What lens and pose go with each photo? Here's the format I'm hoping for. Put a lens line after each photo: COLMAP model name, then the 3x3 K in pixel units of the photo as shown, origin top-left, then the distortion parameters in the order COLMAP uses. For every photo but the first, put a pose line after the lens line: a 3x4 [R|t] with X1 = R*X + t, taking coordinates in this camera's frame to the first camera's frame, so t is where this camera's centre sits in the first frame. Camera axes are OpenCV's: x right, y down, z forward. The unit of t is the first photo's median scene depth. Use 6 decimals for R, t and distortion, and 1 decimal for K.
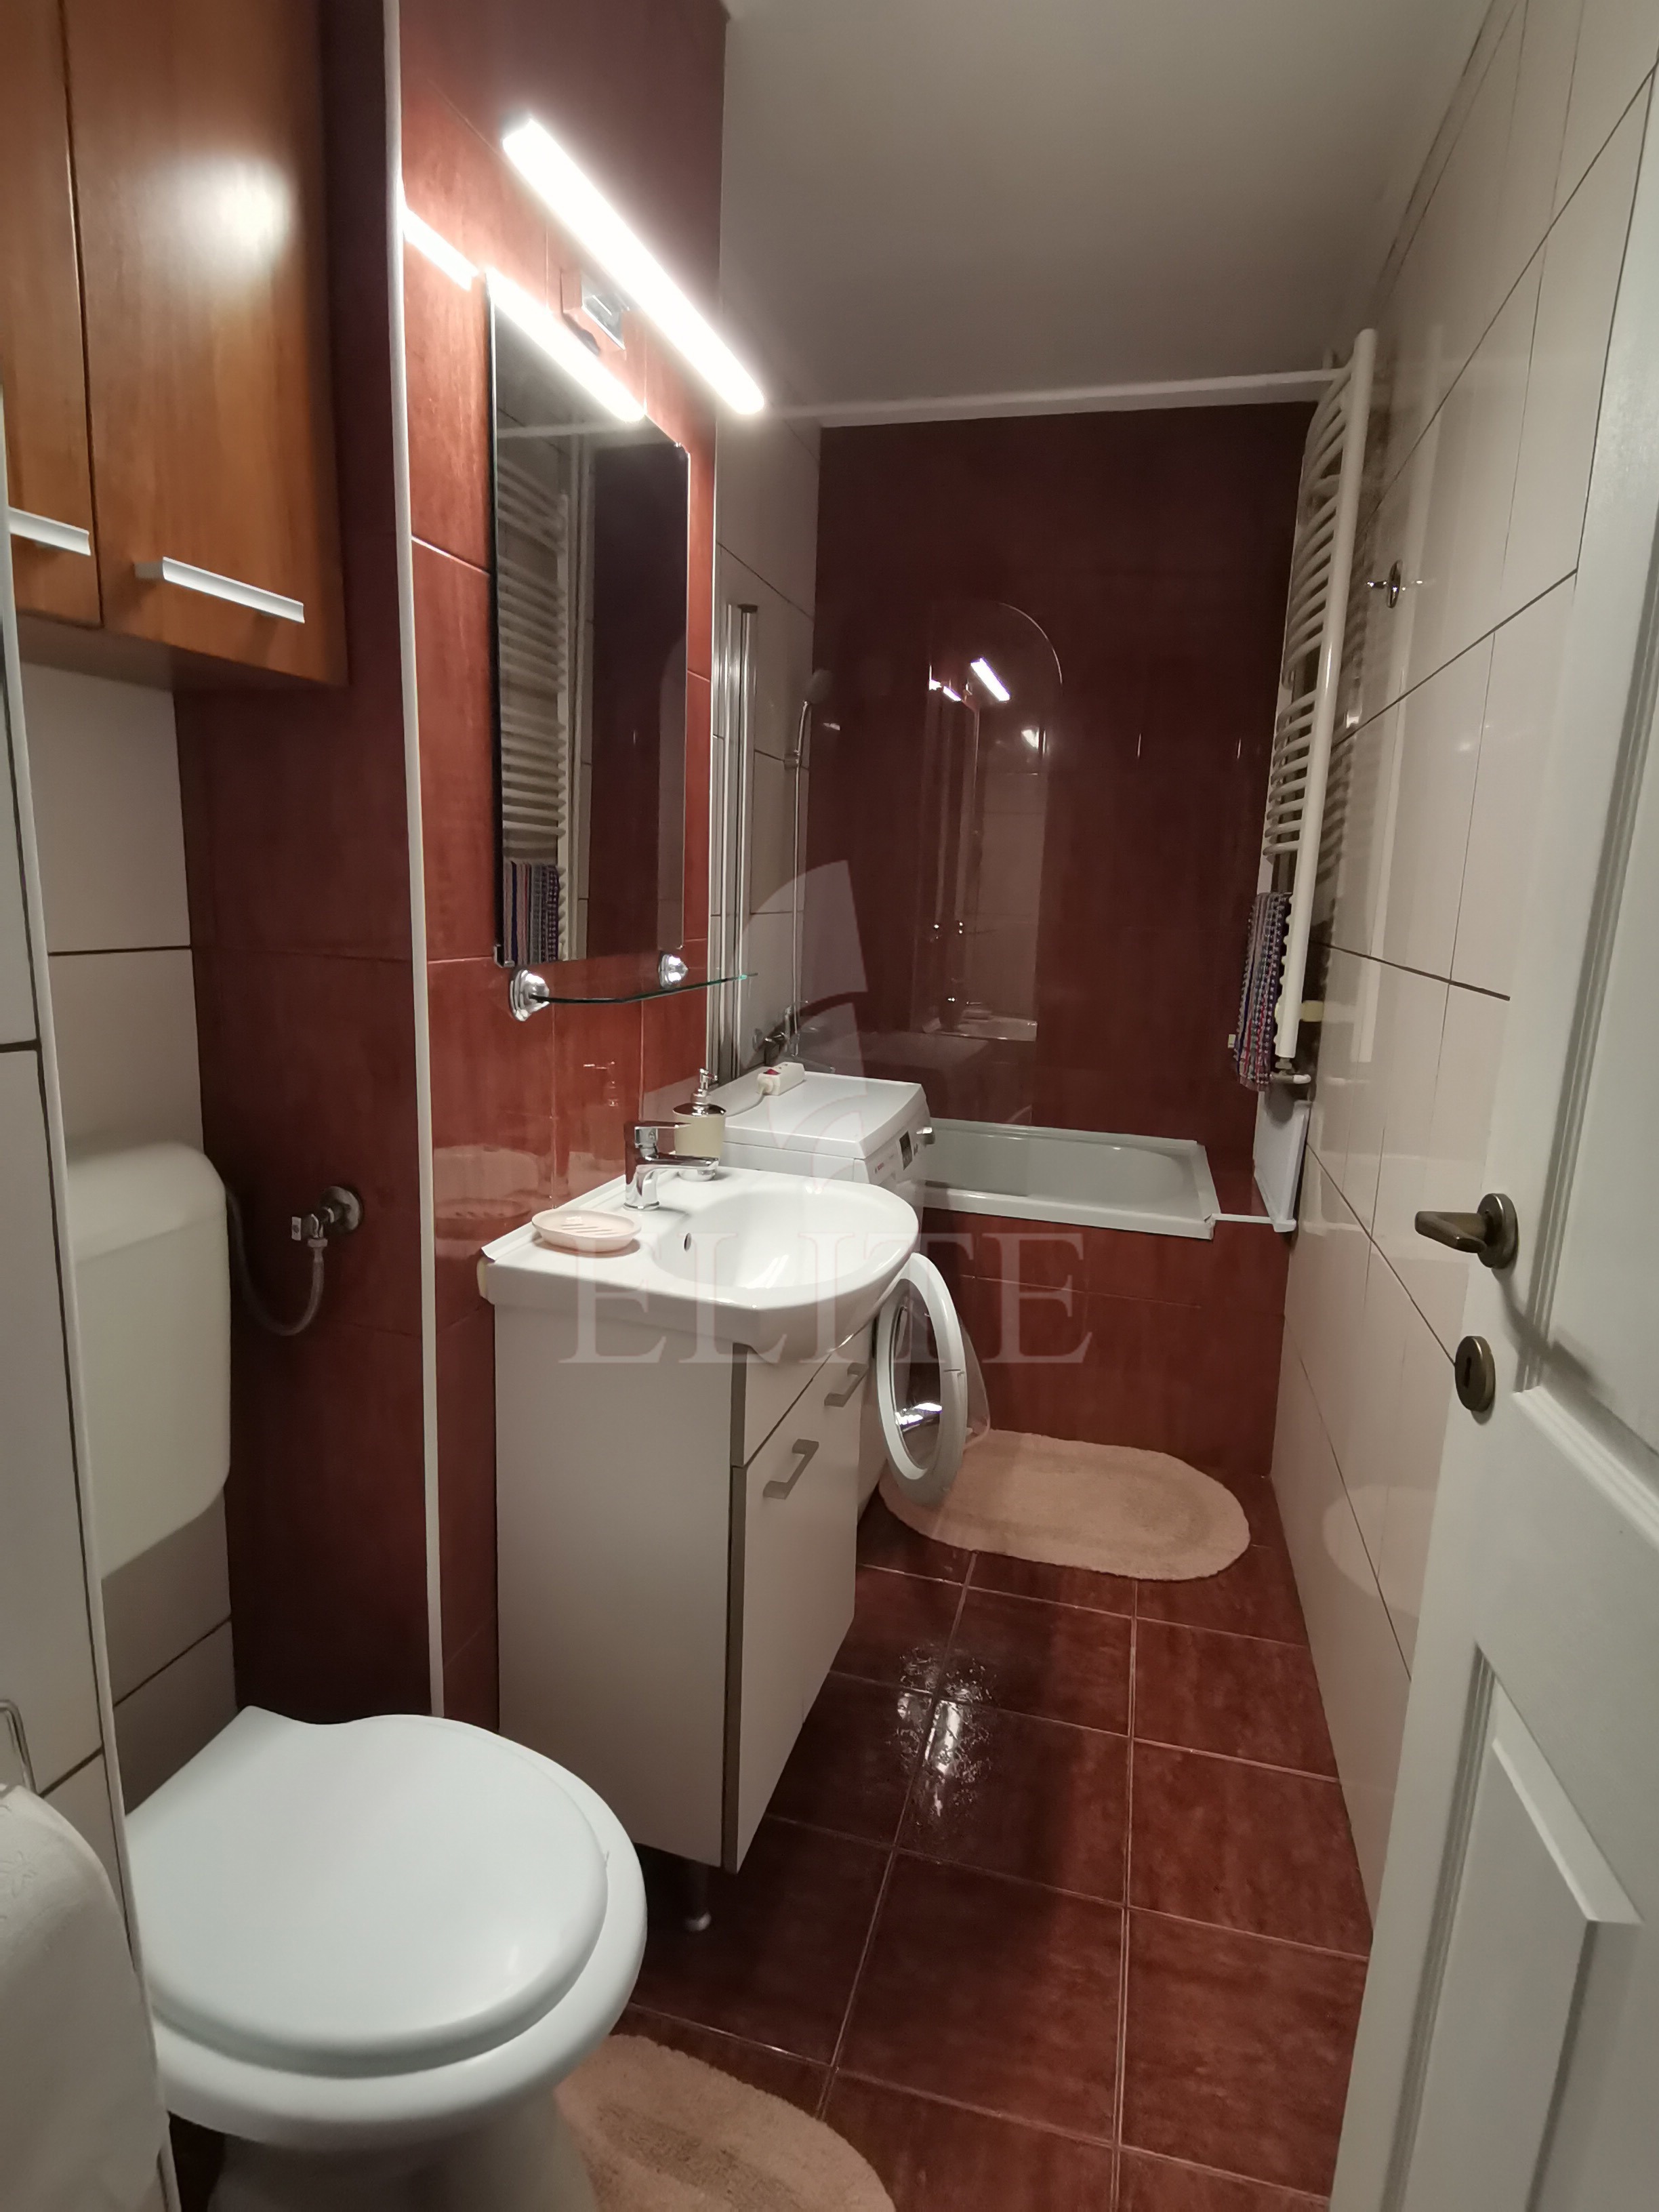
lens RADIAL K [[1124.1, 0, 837.4], [0, 1124.1, 1099.1], [0, 0, 1]] dist [0.022419, -0.013035]
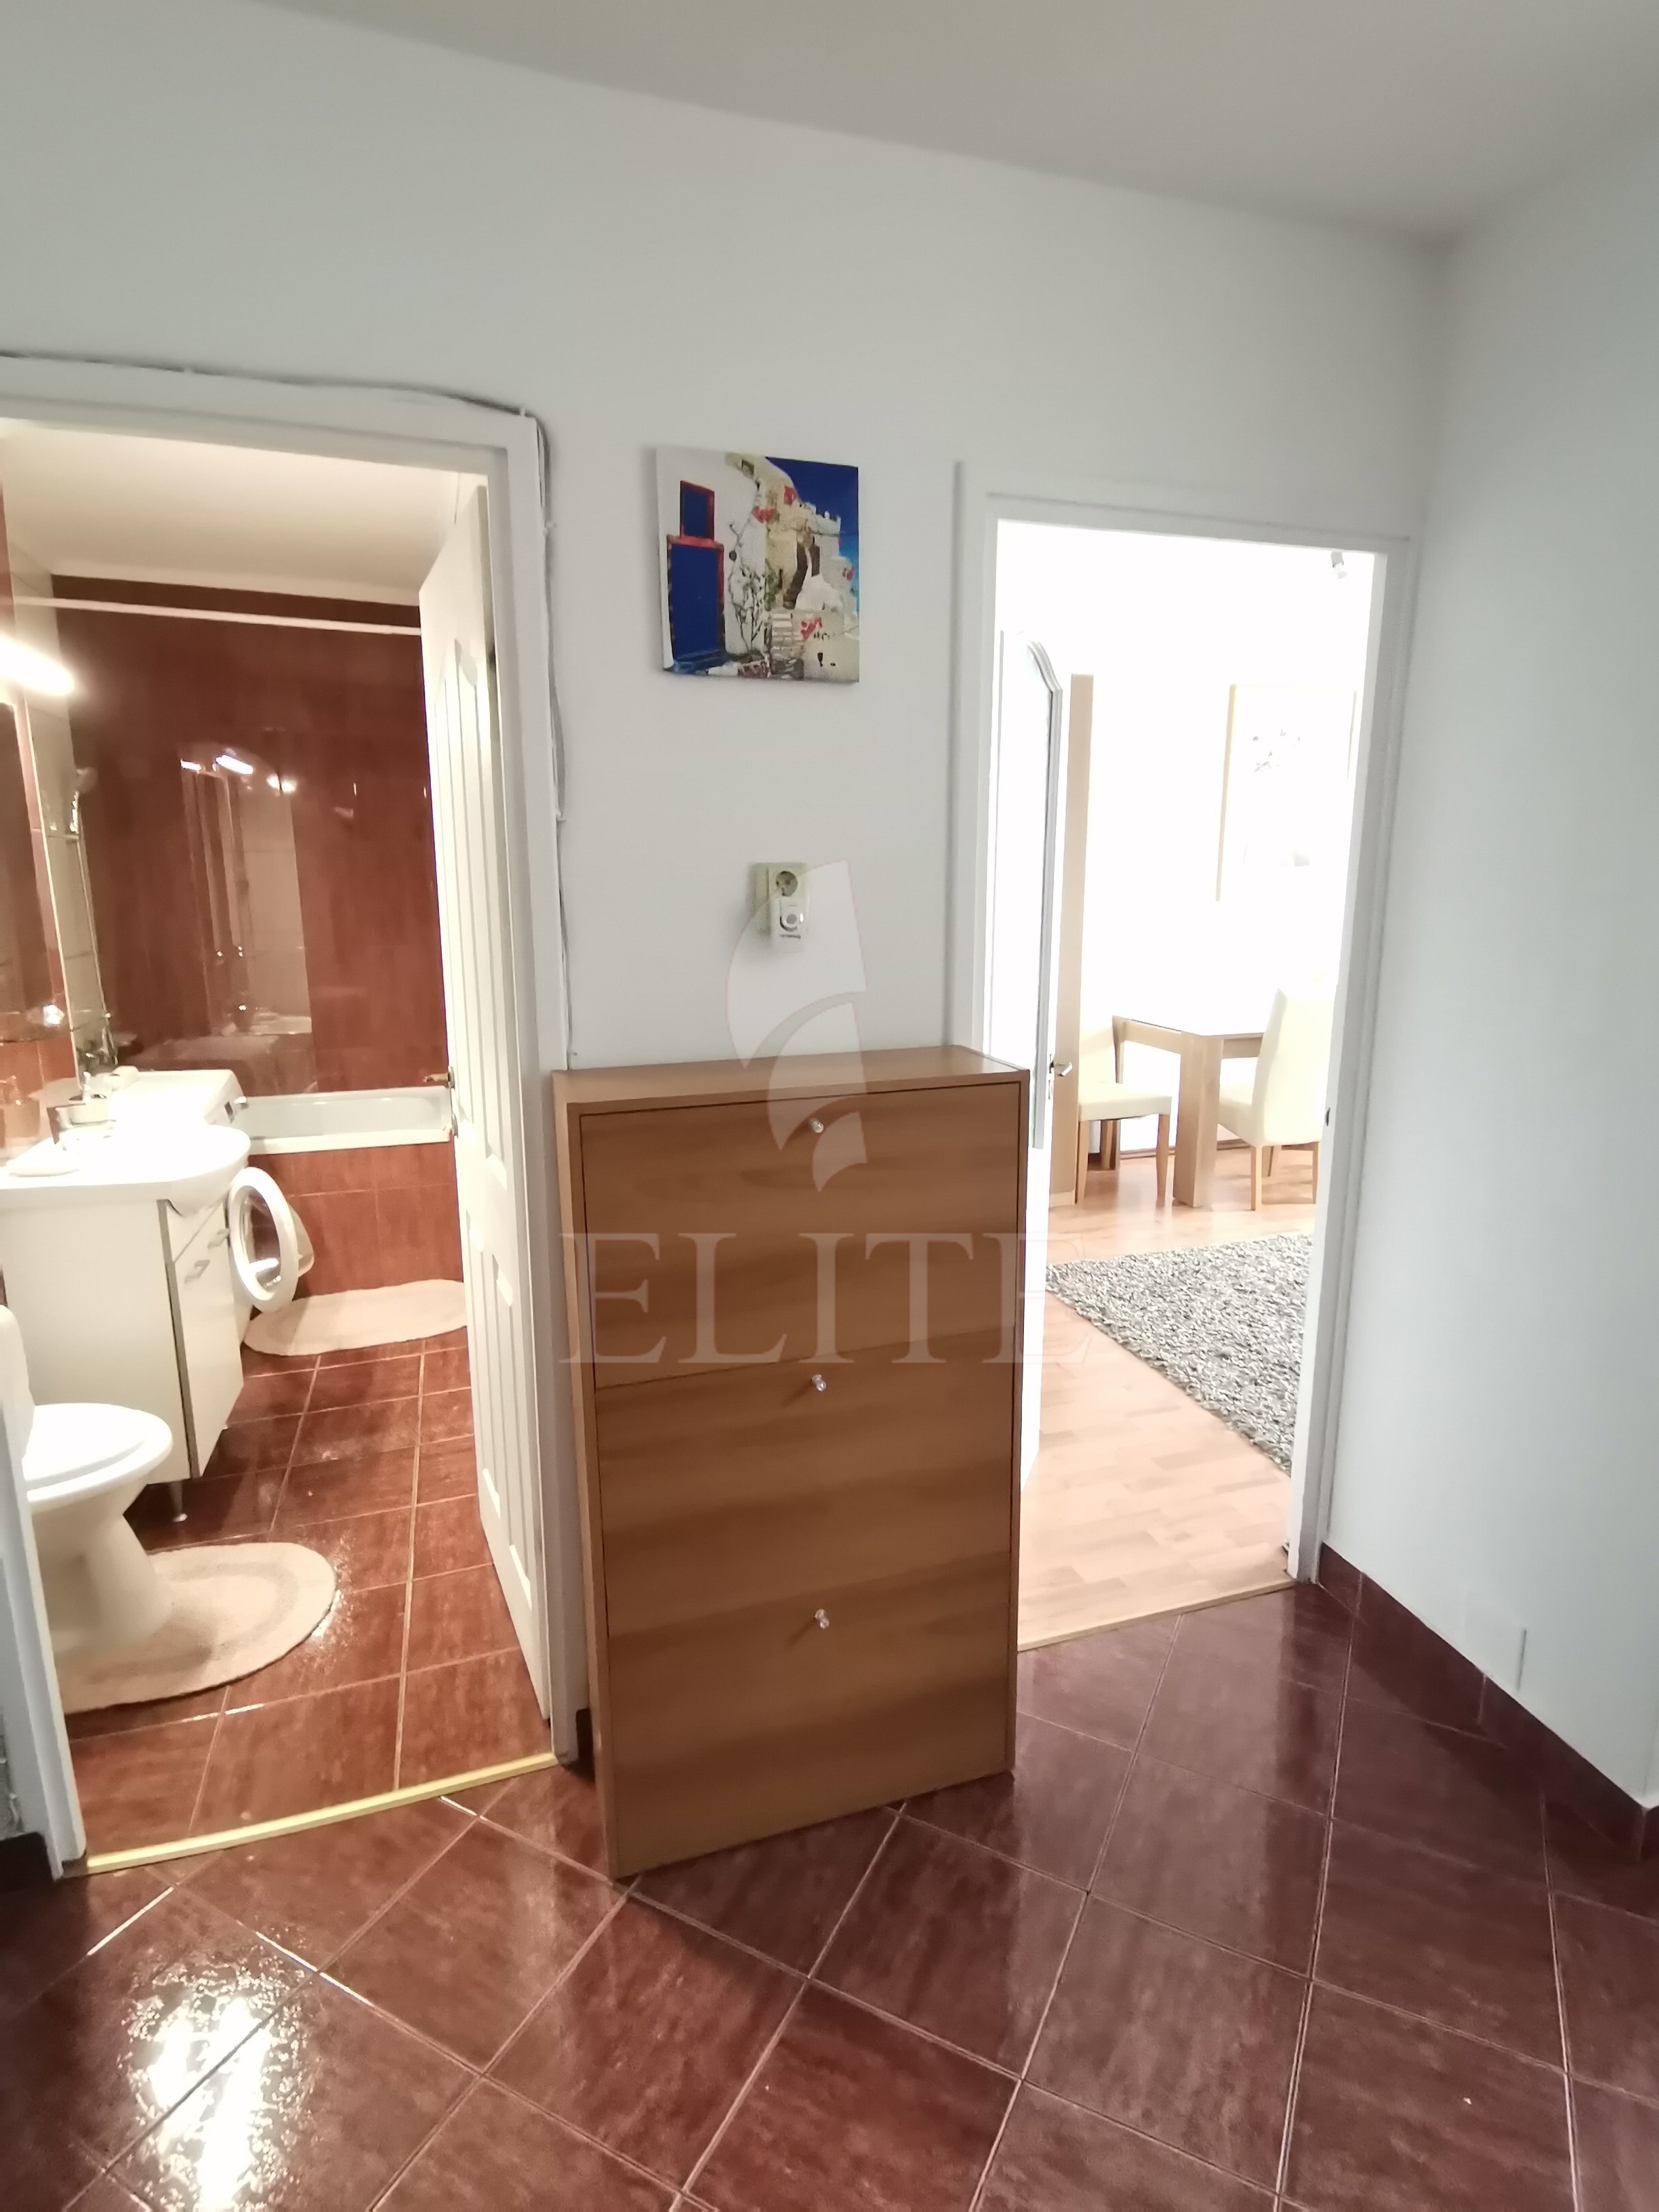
lens RADIAL K [[1142.6, 0, 829.5], [0, 1142.6, 1106.0], [0, 0, 1]] dist [0.039322, 0.000159]
pose [[0.833493, -0.148958, 0.532072, -0.088838], [0.134543, 0.988705, 0.066035, 0.040304], [-0.535899, 0.016547, 0.844120, -0.729723]]
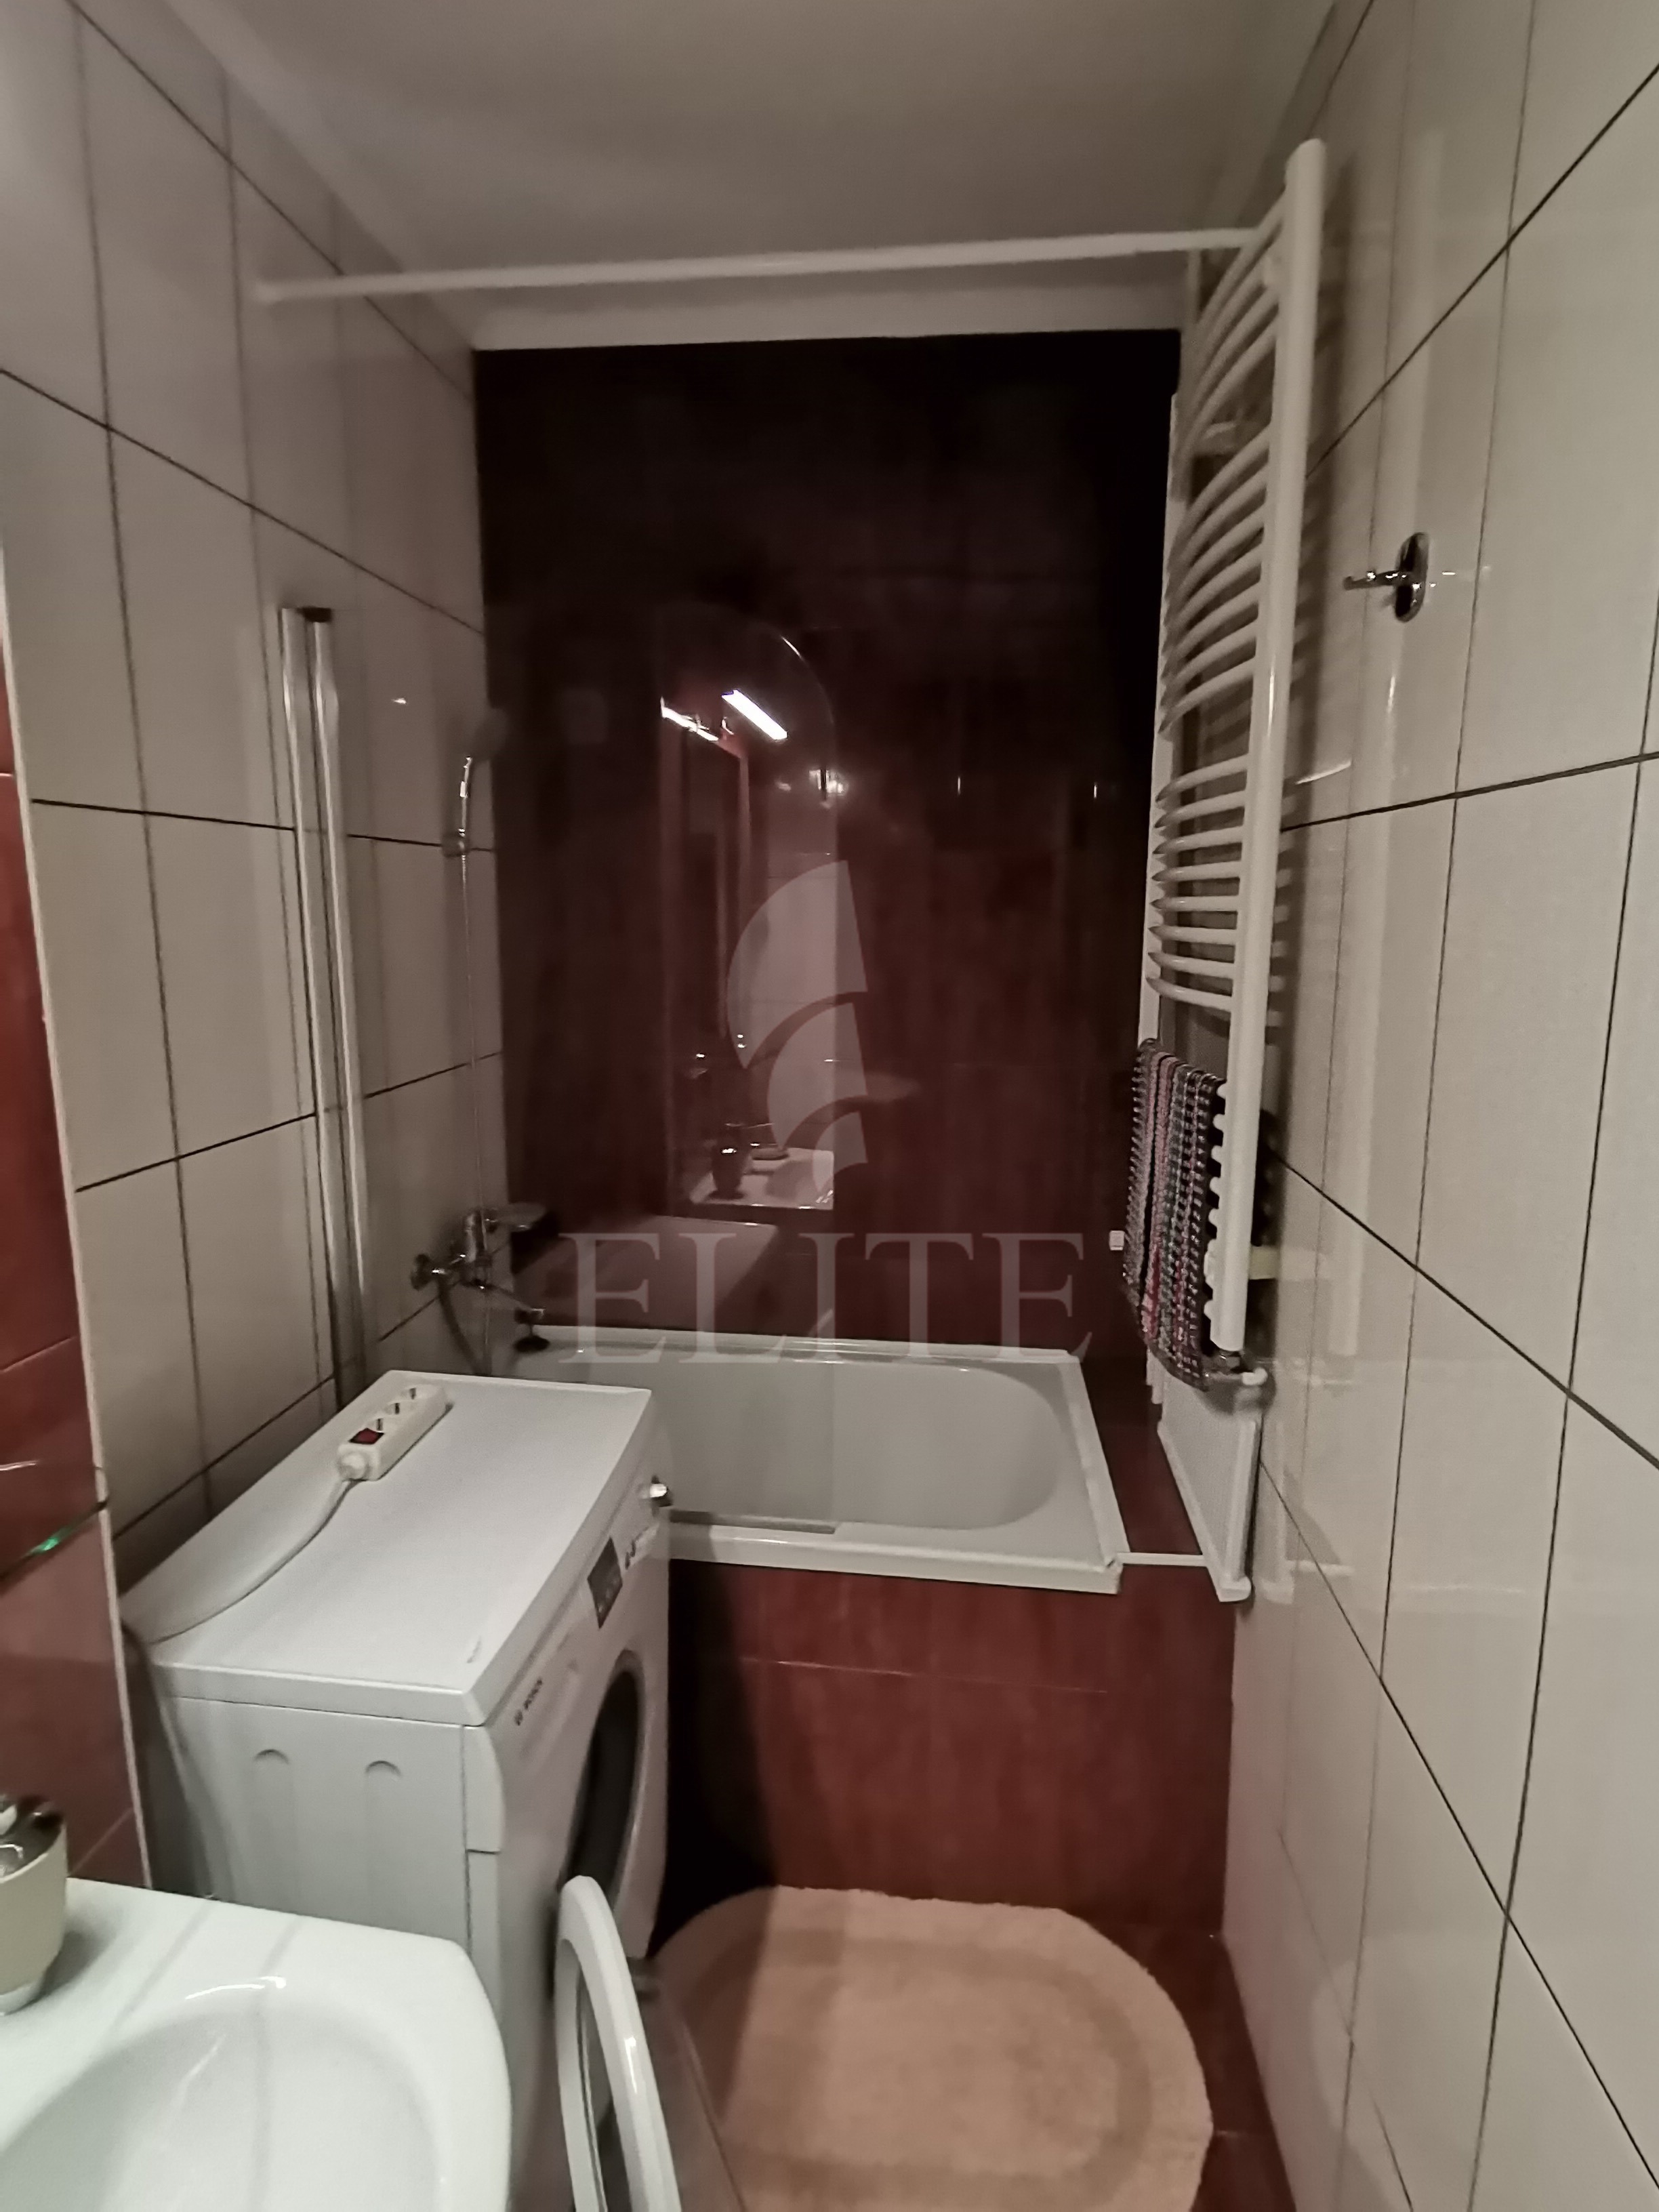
lens RADIAL K [[1135.1, 0, 829.5], [0, 1135.1, 1106.0], [0, 0, 1]] dist [0.013899, -0.013946]
pose [[0.988144, -0.057068, 0.142533, 0.096440], [0.058232, 0.998295, -0.004005, -0.167617], [-0.142061, 0.012258, 0.989782, 0.393039]]
